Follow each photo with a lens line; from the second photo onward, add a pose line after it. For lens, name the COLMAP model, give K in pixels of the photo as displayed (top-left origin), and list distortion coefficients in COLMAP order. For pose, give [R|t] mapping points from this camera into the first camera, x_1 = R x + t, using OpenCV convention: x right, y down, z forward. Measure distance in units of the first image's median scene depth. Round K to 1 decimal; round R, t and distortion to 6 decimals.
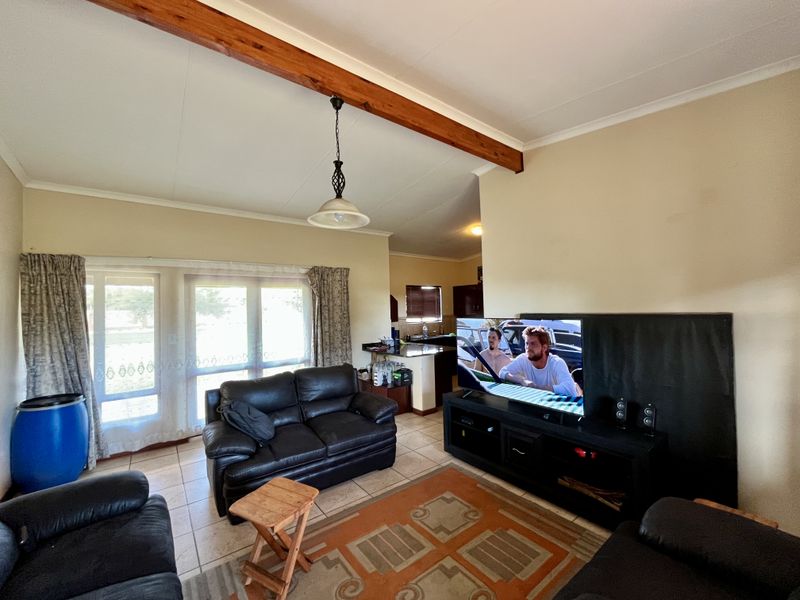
lens RADIAL K [[324.9, 0, 397.6], [0, 324.9, 300.5], [0, 0, 1]] dist [-0.002224, -0.000605]
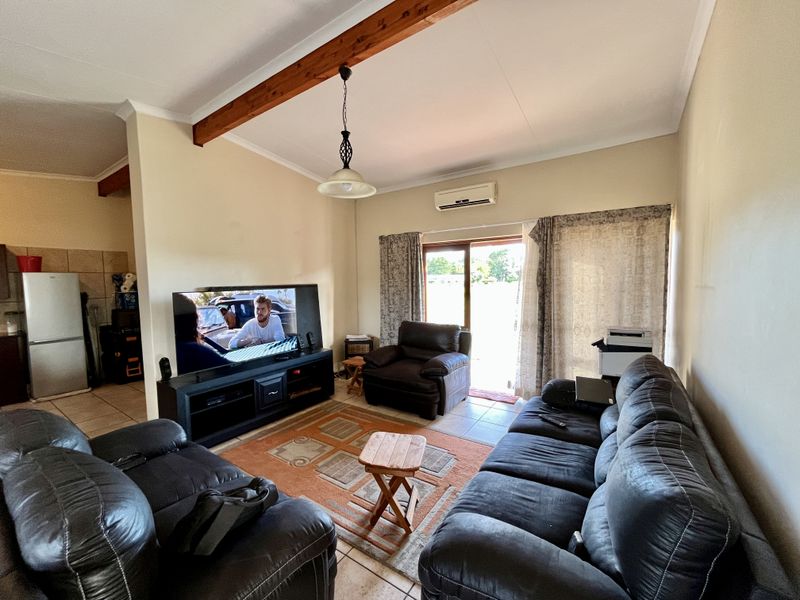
lens RADIAL K [[324.9, 0, 397.6], [0, 324.9, 300.5], [0, 0, 1]] dist [-0.002224, -0.000605]
pose [[-0.304271, -0.040519, 0.951723, -1.159477], [0.002556, 0.999057, 0.043351, 0.058287], [-0.952582, 0.015623, -0.303880, 1.091959]]
